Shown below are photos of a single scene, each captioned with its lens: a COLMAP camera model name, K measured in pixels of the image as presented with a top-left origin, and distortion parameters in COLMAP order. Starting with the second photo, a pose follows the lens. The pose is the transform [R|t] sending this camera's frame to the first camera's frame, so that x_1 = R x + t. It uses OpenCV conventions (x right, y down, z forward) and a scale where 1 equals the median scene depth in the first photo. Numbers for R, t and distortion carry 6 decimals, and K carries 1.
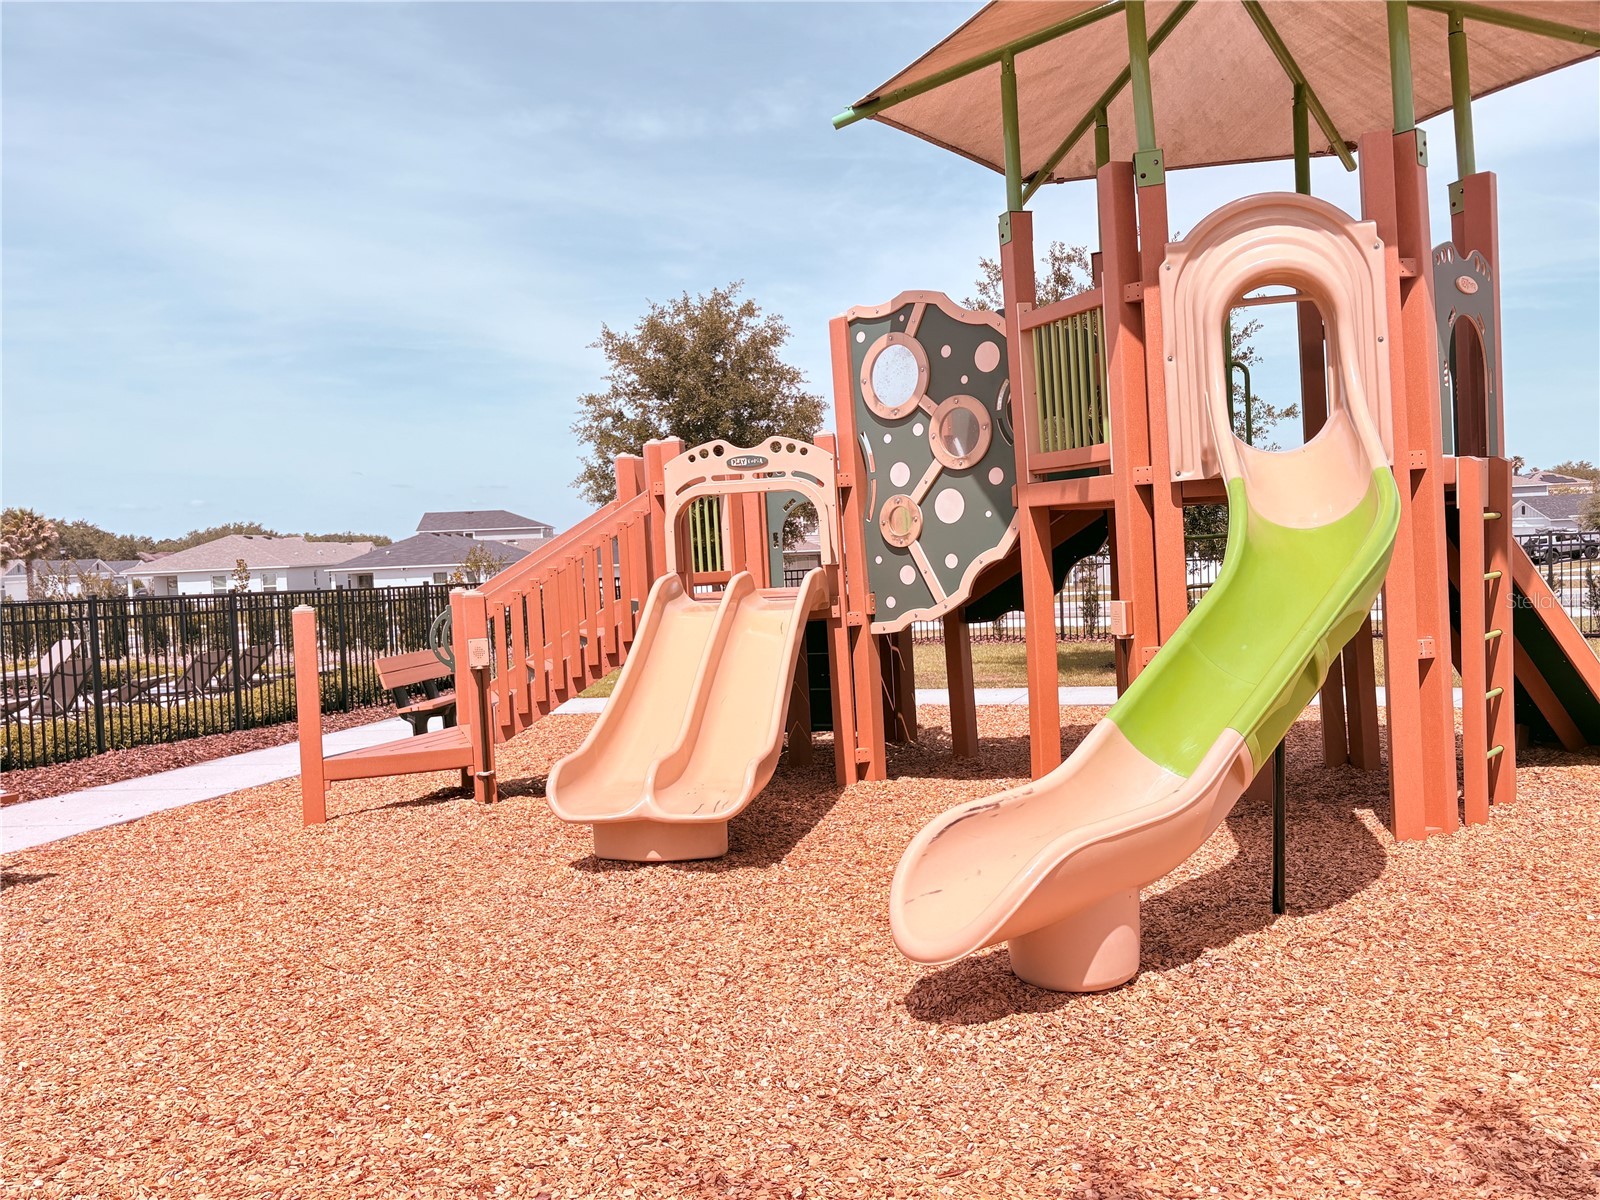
lens RADIAL K [[1328.6, 0, 799.2], [0, 1328.6, 635.5], [0, 0, 1]] dist [-0.003347, -0.012458]
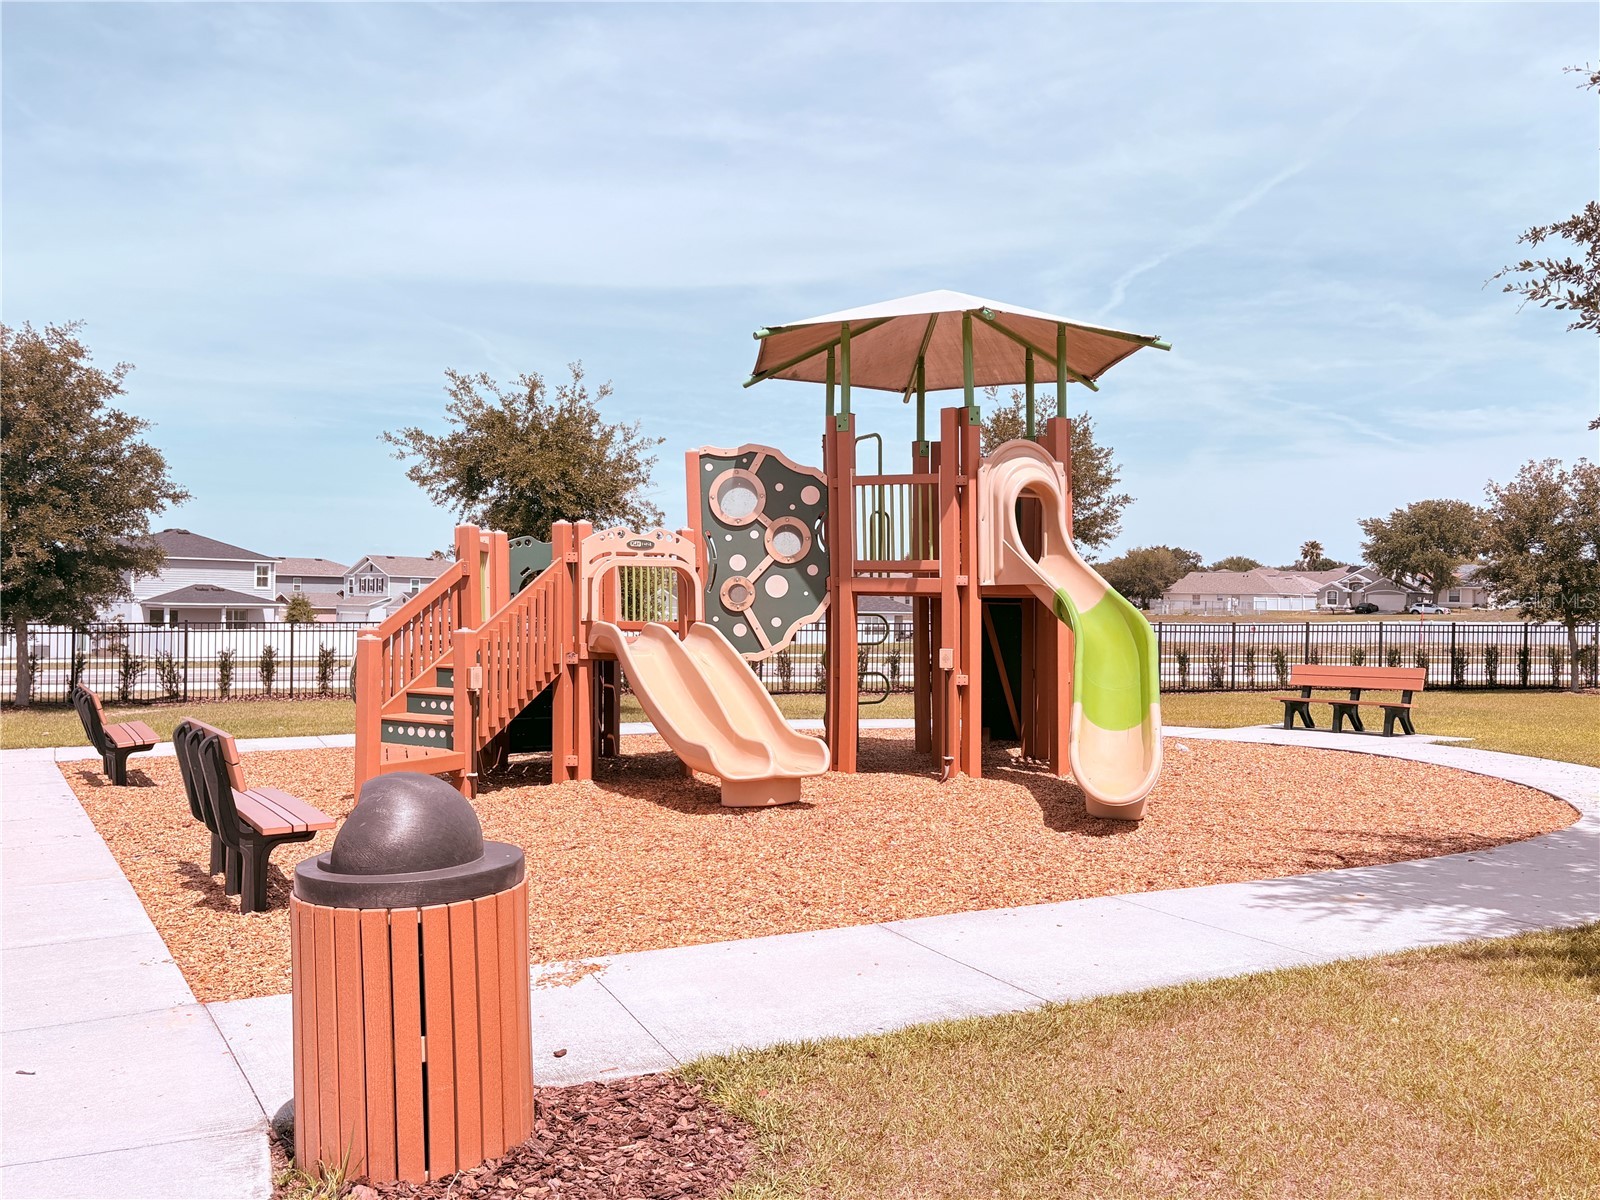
lens RADIAL K [[1328.6, 0, 799.2], [0, 1328.6, 635.5], [0, 0, 1]] dist [-0.003347, -0.012458]
pose [[0.716051, 0.039486, 0.696930, -0.924814], [0.001797, 0.998291, -0.058406, 0.048671], [-0.698045, 0.043075, 0.714757, -0.115650]]
